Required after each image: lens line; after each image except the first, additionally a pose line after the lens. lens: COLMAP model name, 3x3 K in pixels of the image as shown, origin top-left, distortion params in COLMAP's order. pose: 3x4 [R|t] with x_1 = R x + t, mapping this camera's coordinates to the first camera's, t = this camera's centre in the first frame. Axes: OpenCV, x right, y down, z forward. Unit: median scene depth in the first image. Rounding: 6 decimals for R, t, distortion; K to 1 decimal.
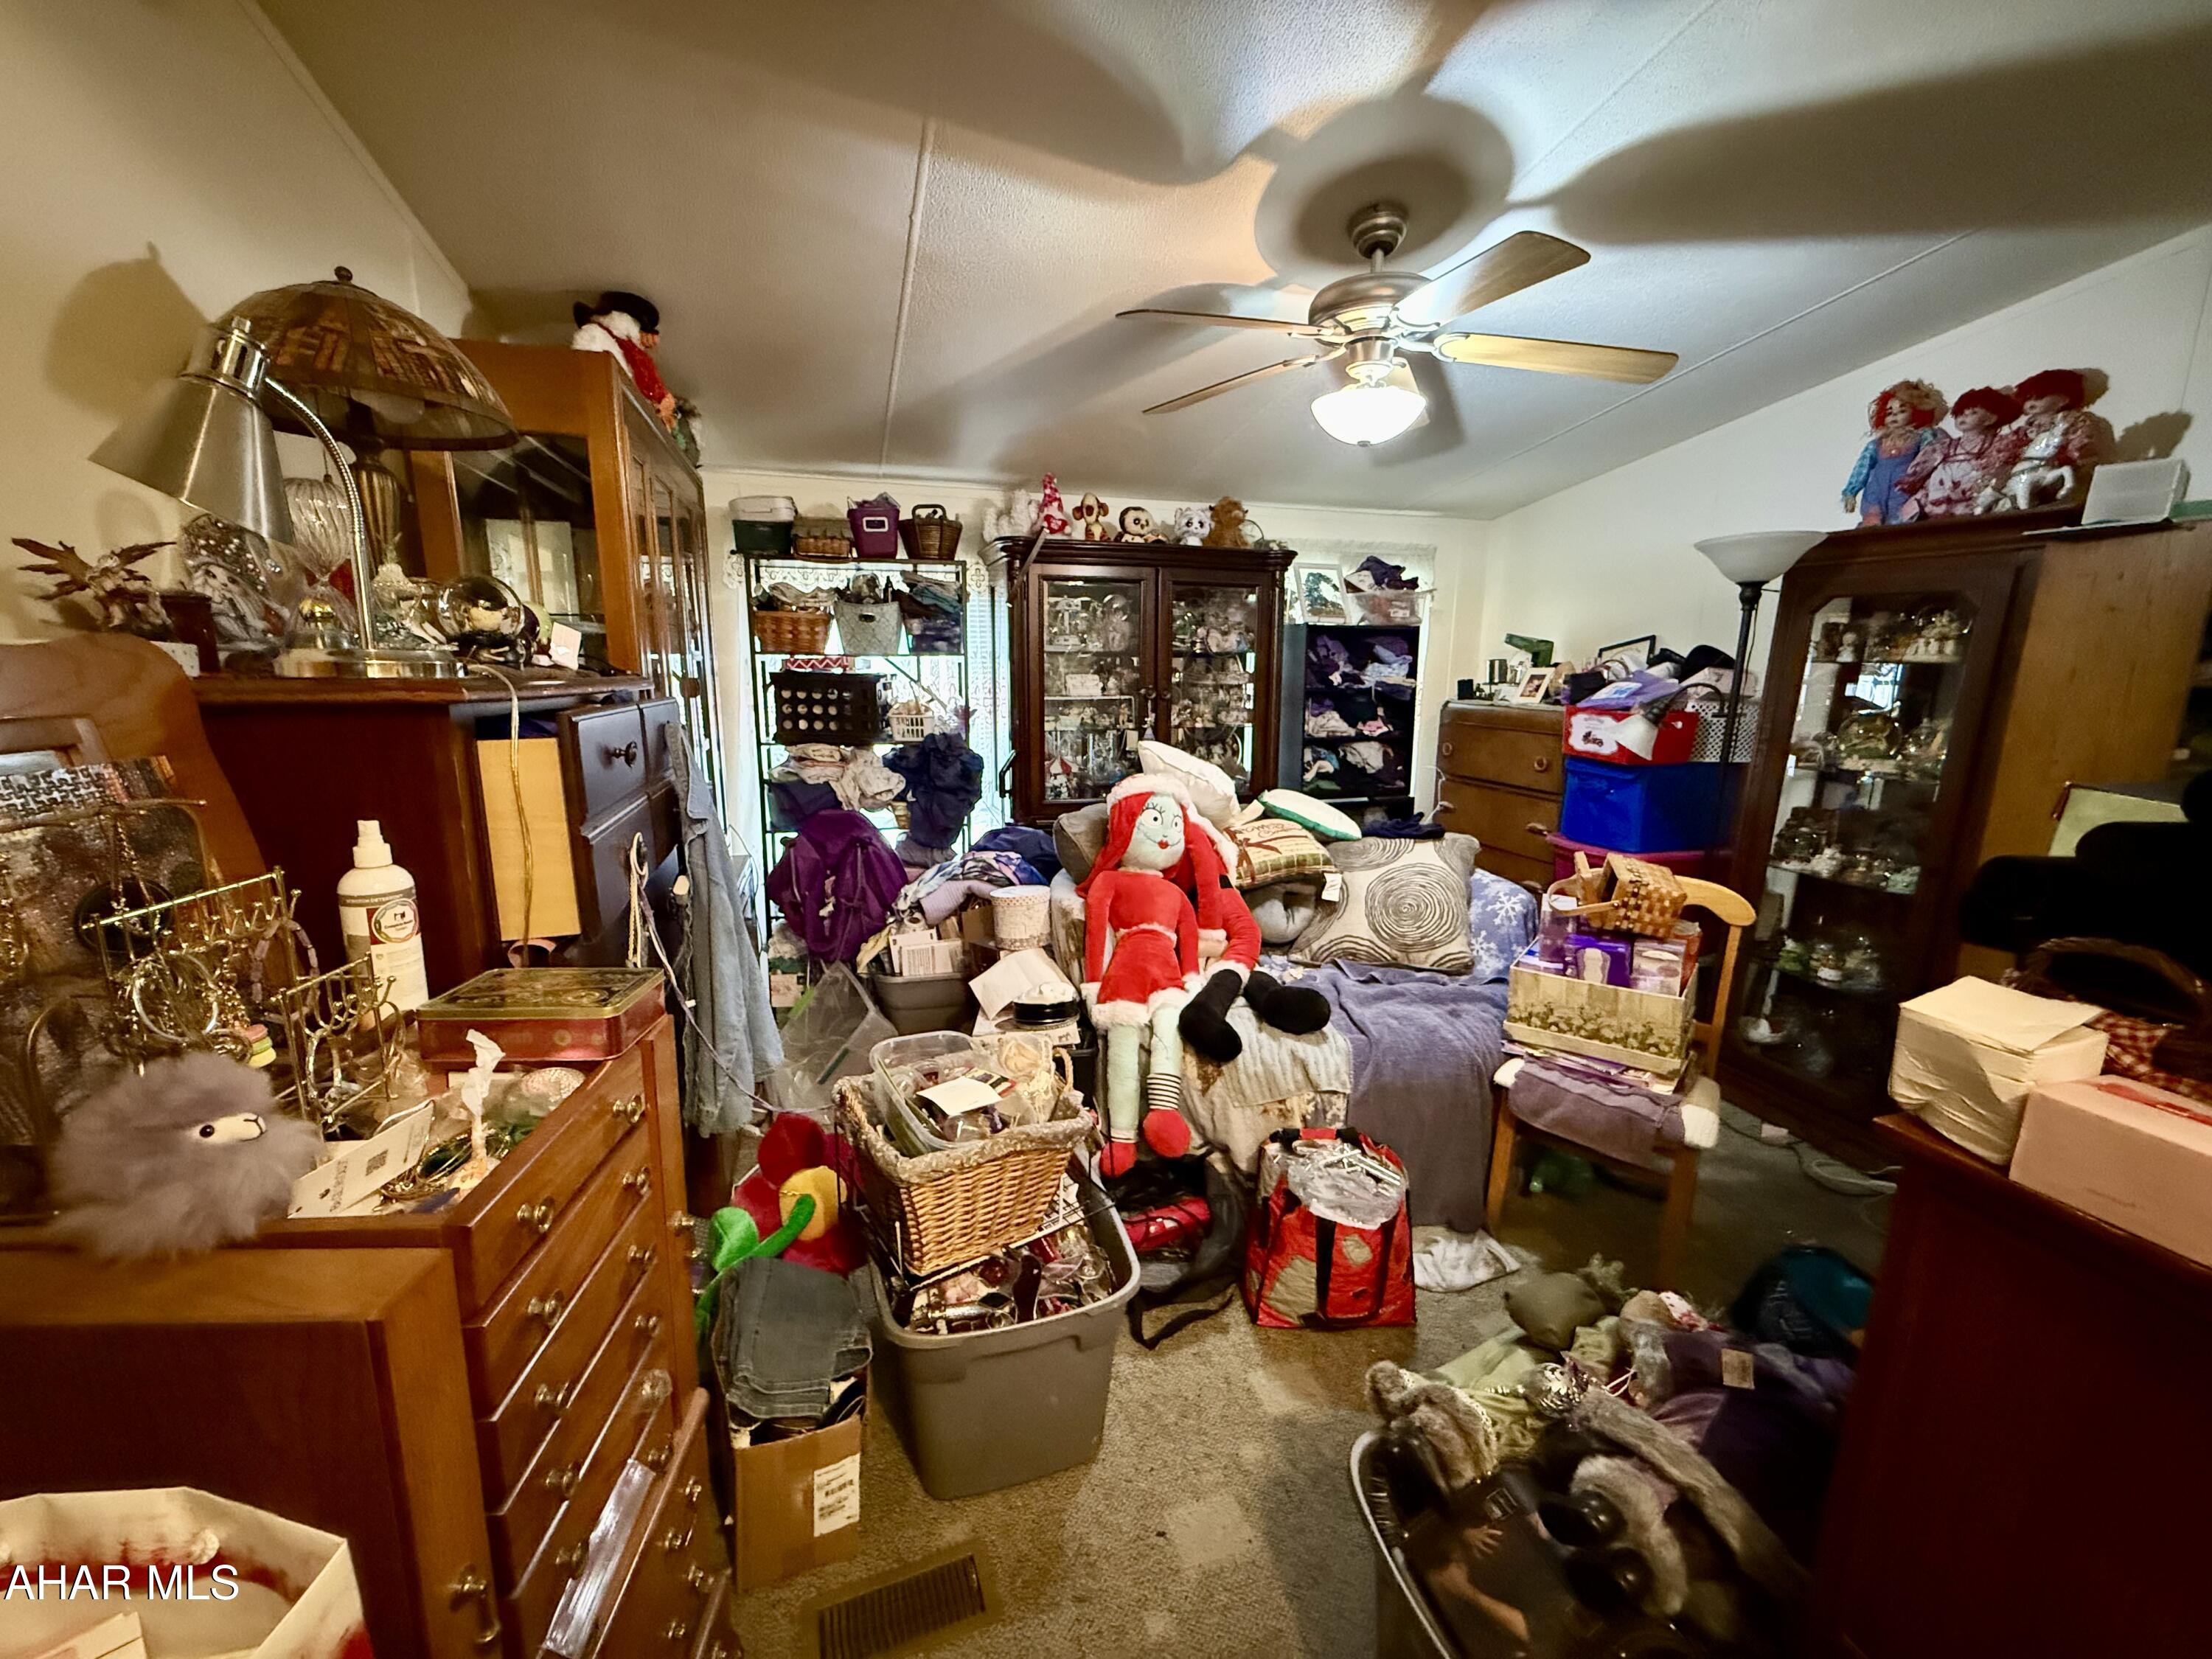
lens RADIAL K [[880.3, 0, 1093.0], [0, 880.3, 825.2], [0, 0, 1]] dist [-0.000576, 0.000106]
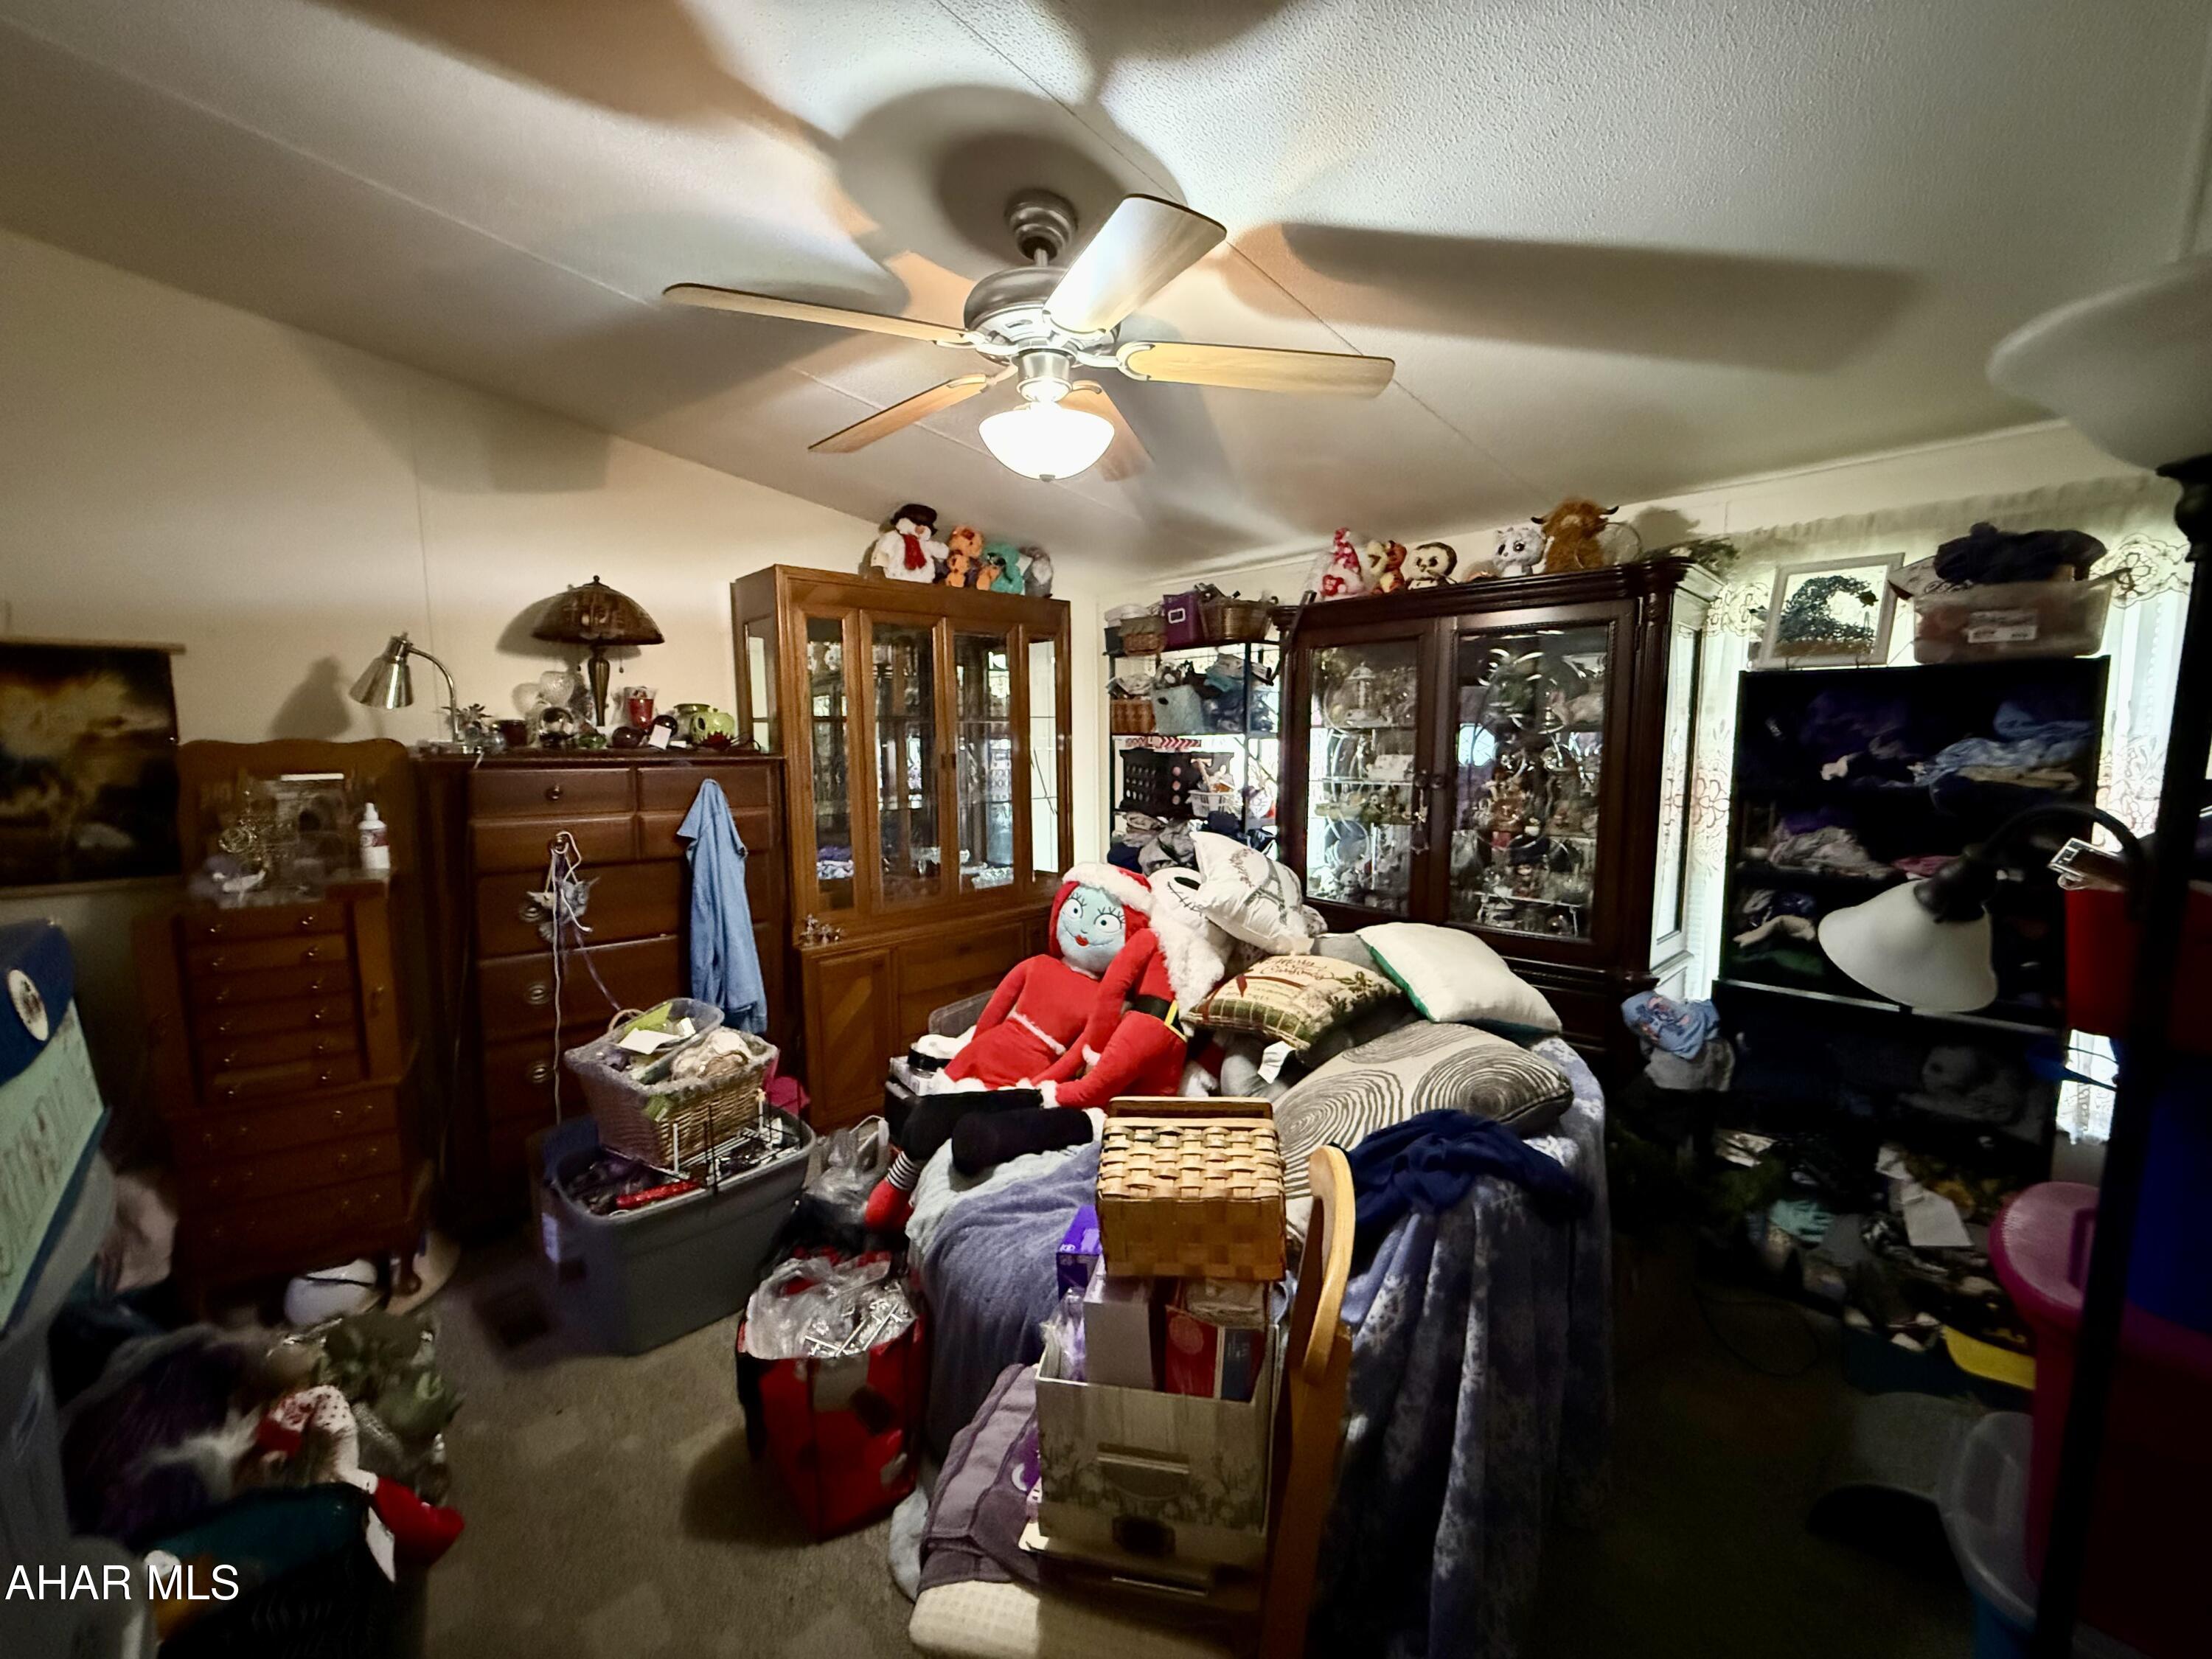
lens RADIAL K [[880.3, 0, 1094.8], [0, 880.3, 833.4], [0, 0, 1]] dist [-0.000576, 0.000106]
pose [[0.435801, 0.089799, -0.895552, 0.679261], [-0.156795, 0.987370, 0.022705, -0.084489], [0.886280, 0.130523, 0.444377, 0.450259]]
